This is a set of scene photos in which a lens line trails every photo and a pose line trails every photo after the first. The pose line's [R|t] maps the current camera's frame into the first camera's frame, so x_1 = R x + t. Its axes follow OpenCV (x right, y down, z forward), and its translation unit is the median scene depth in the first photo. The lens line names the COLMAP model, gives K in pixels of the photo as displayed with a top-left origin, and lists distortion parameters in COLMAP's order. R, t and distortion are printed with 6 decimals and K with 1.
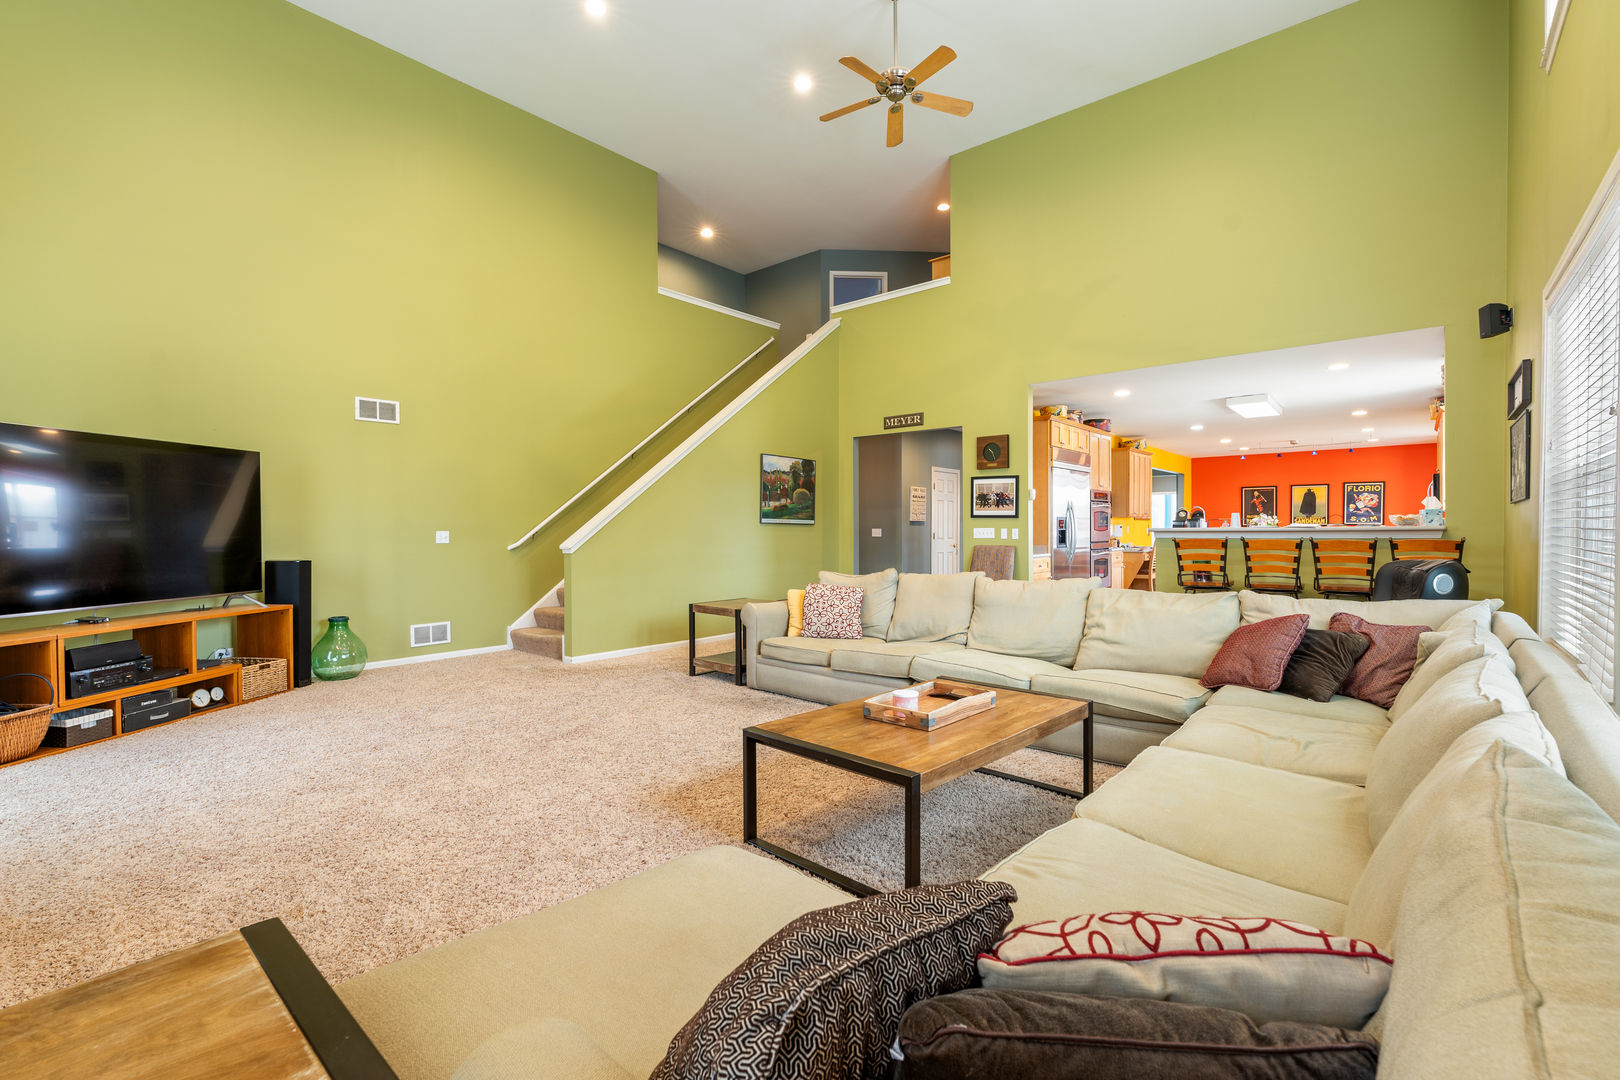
lens RADIAL K [[718.7, 0, 806.7], [0, 718.7, 534.3], [0, 0, 1]] dist [-0.000697, 0.000086]
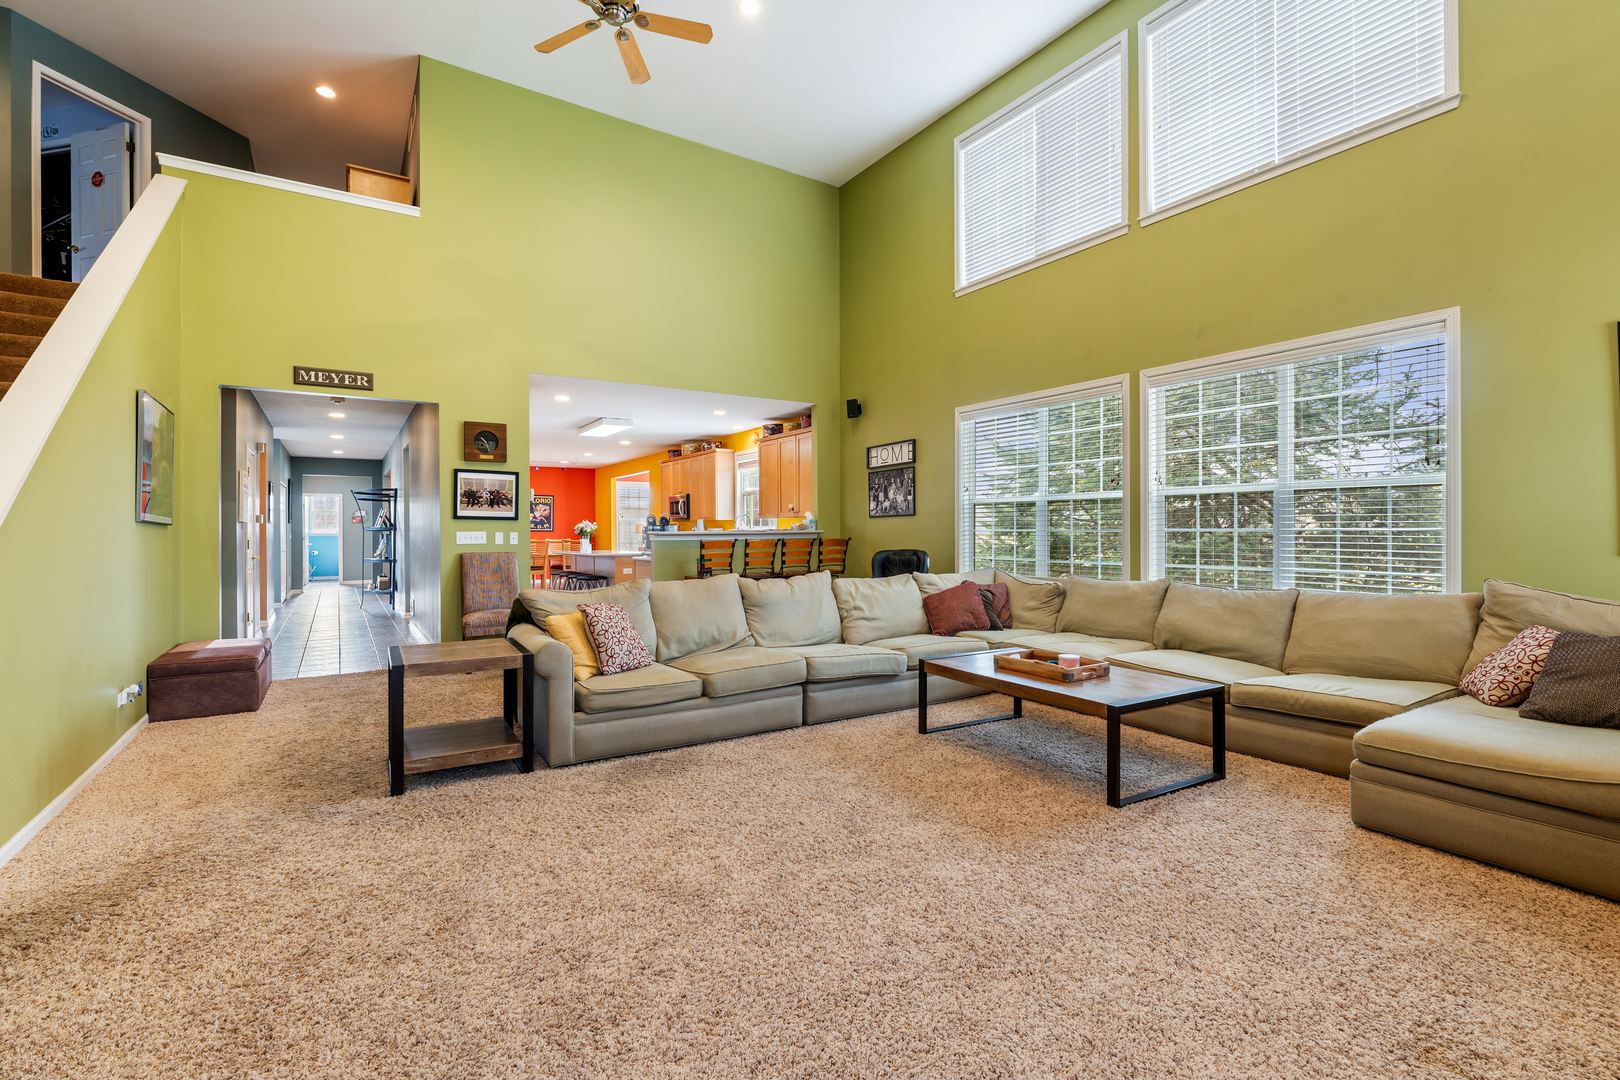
lens RADIAL K [[718.7, 0, 806.7], [0, 718.7, 534.3], [0, 0, 1]] dist [-0.000697, 0.000086]
pose [[0.287601, -0.000441, 0.957750, -0.452176], [0.010256, 0.999944, -0.002619, 0.000539], [-0.957695, 0.010576, 0.287590, 0.402021]]
